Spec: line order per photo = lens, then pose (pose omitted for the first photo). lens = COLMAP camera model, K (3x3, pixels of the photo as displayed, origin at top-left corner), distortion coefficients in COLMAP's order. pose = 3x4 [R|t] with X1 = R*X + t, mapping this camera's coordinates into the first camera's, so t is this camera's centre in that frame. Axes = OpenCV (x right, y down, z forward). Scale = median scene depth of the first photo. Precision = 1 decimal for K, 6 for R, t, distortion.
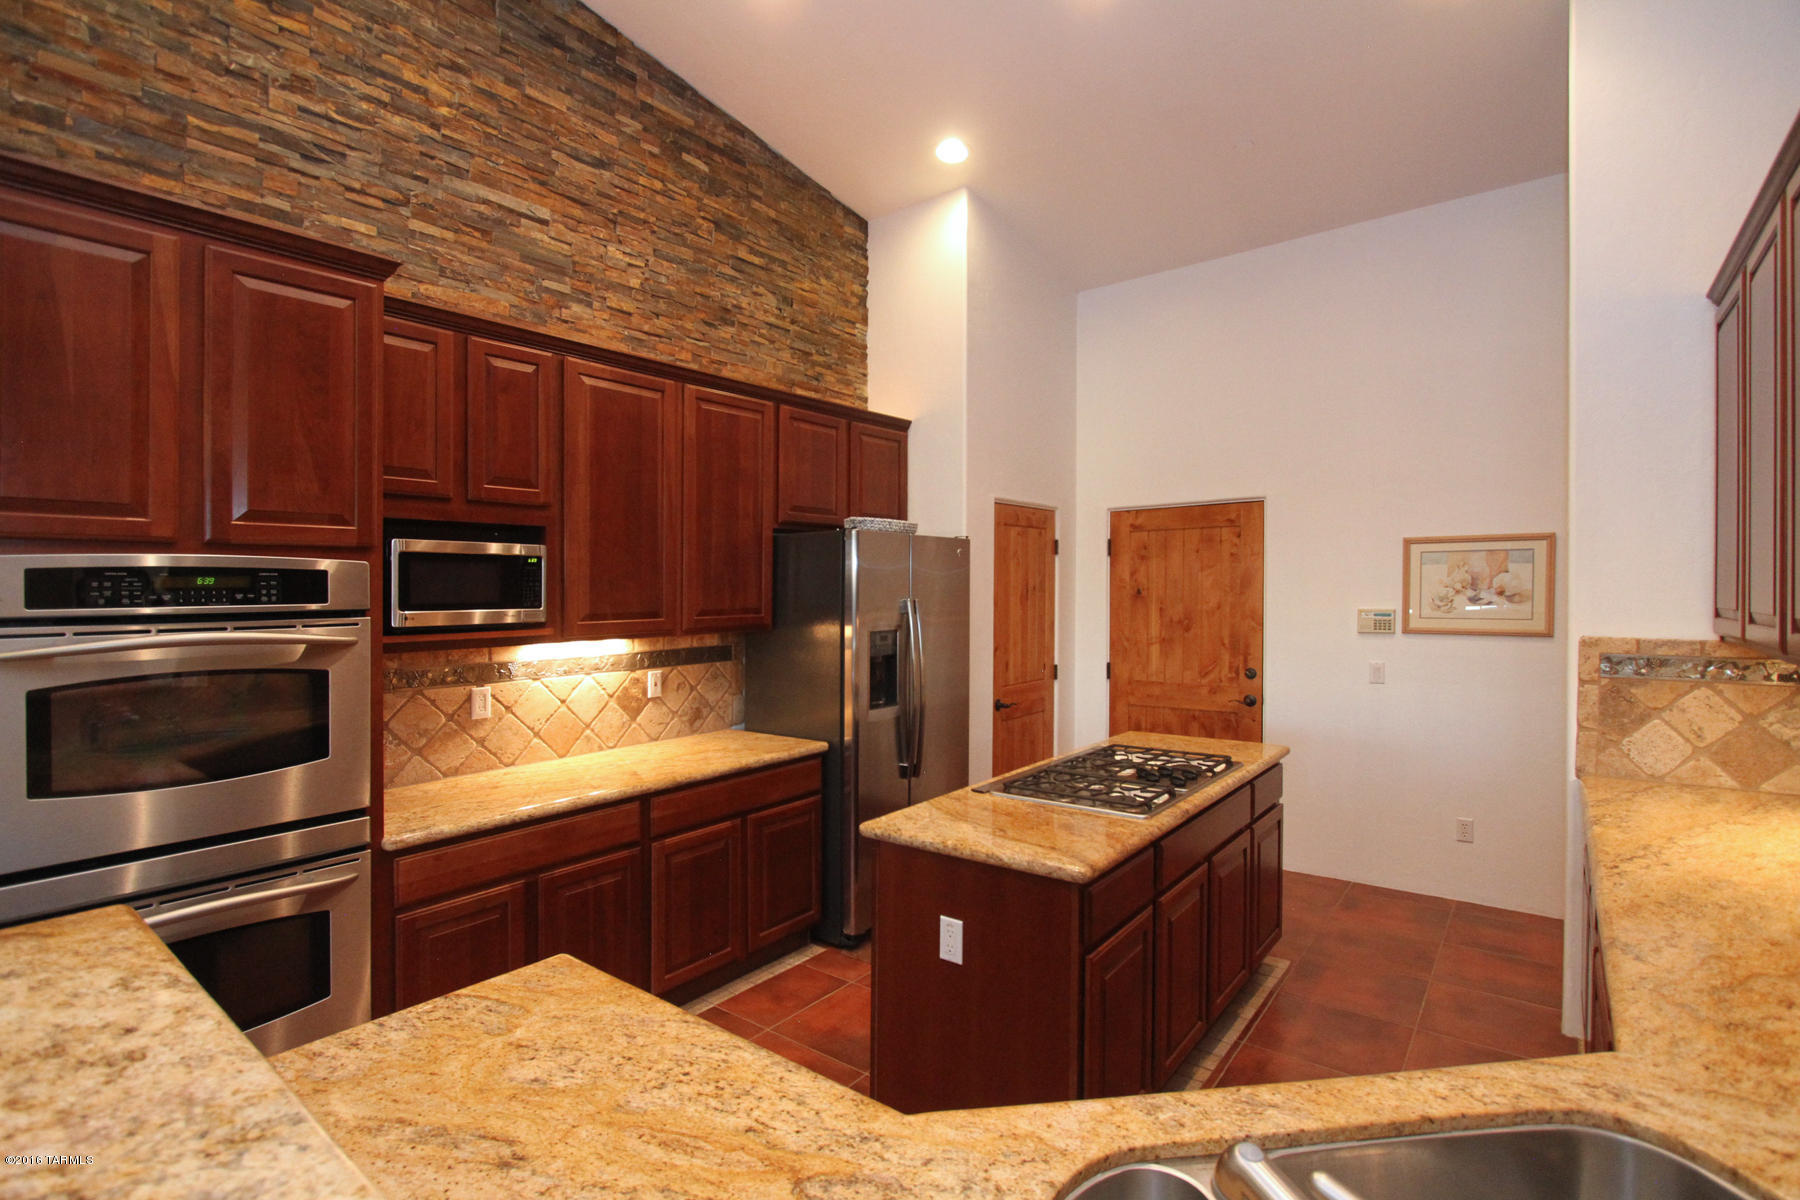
lens RADIAL K [[834.9, 0, 886.1], [0, 834.9, 594.9], [0, 0, 1]] dist [-0.010292, 0.001055]
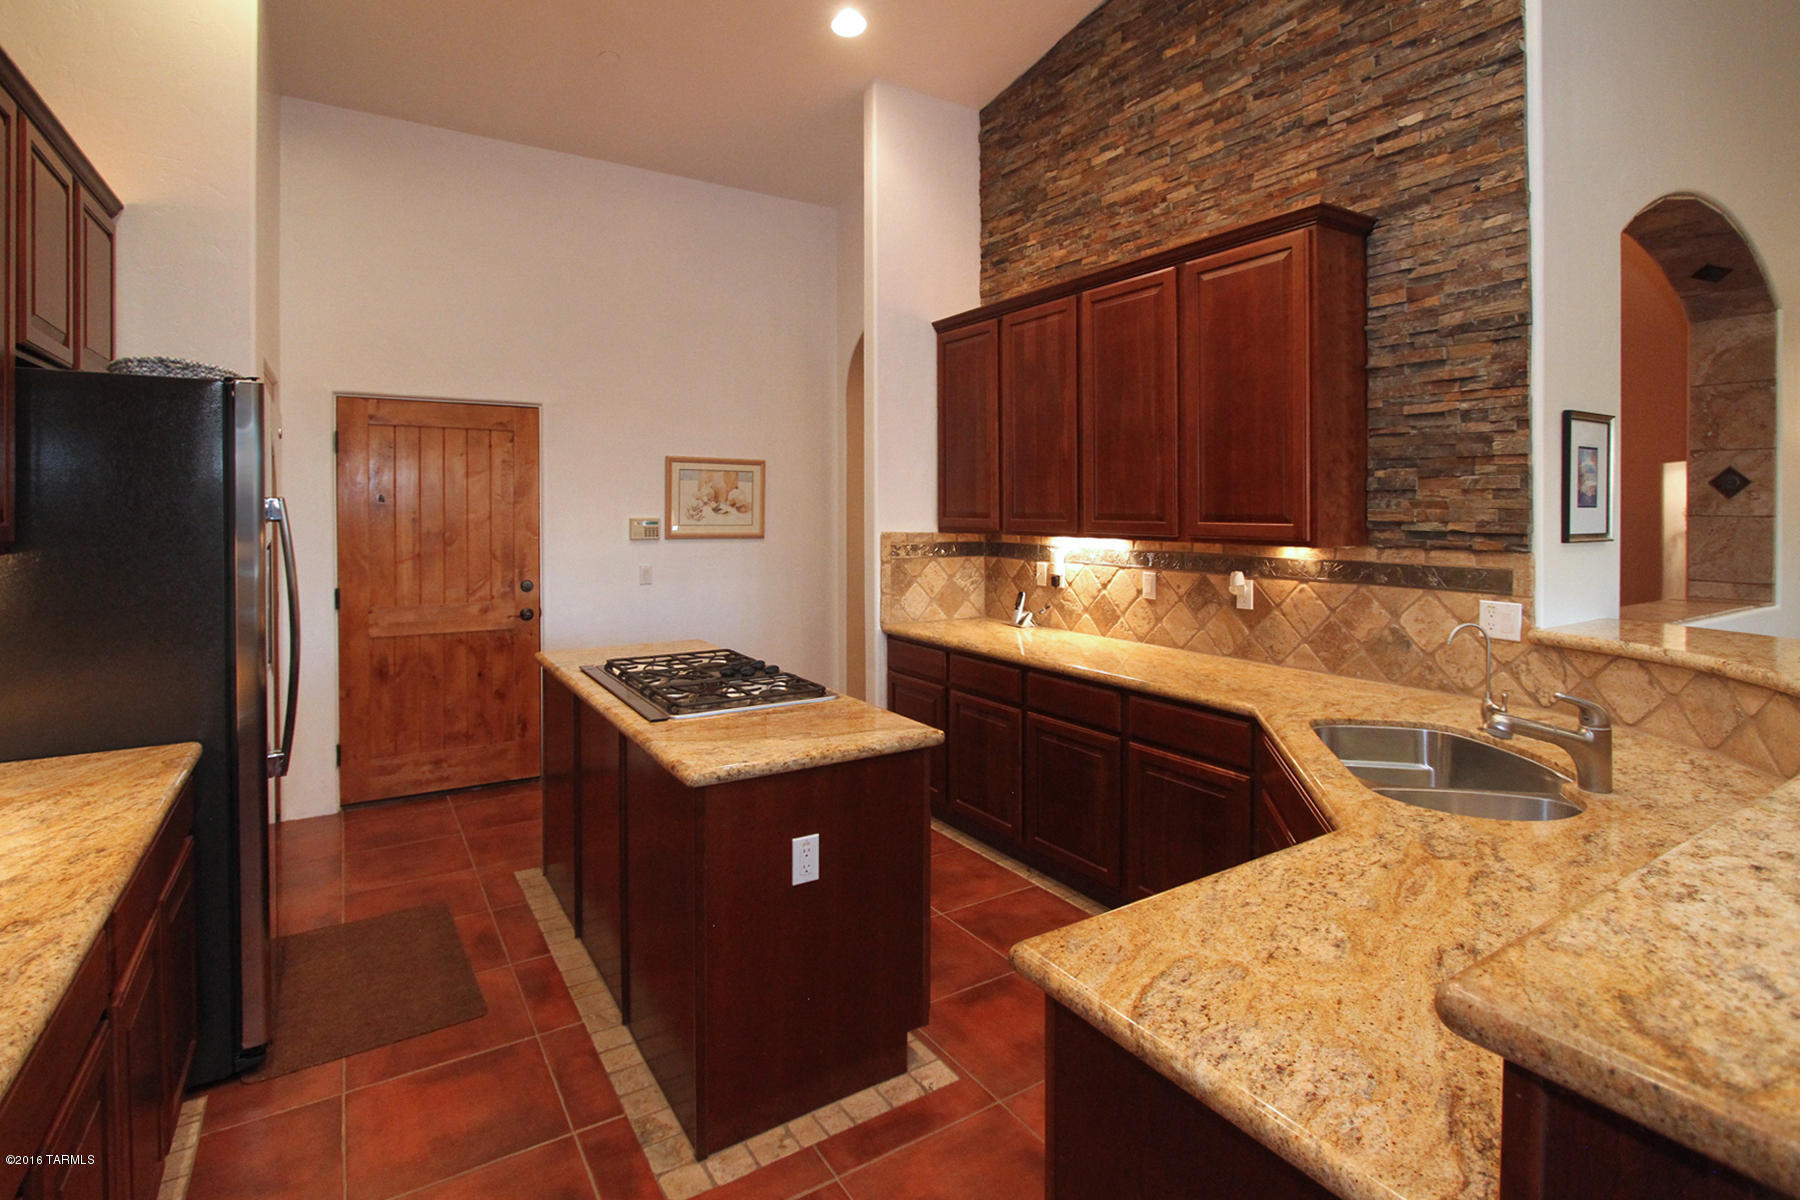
lens RADIAL K [[876.0, 0, 892.5], [0, 876.0, 529.9], [0, 0, 1]] dist [-0.010820, -0.000745]
pose [[0.324645, -0.010047, 0.945782, -0.495484], [-0.003816, 0.999922, 0.011932, 0.021120], [-0.945828, -0.007483, 0.324582, 0.363861]]
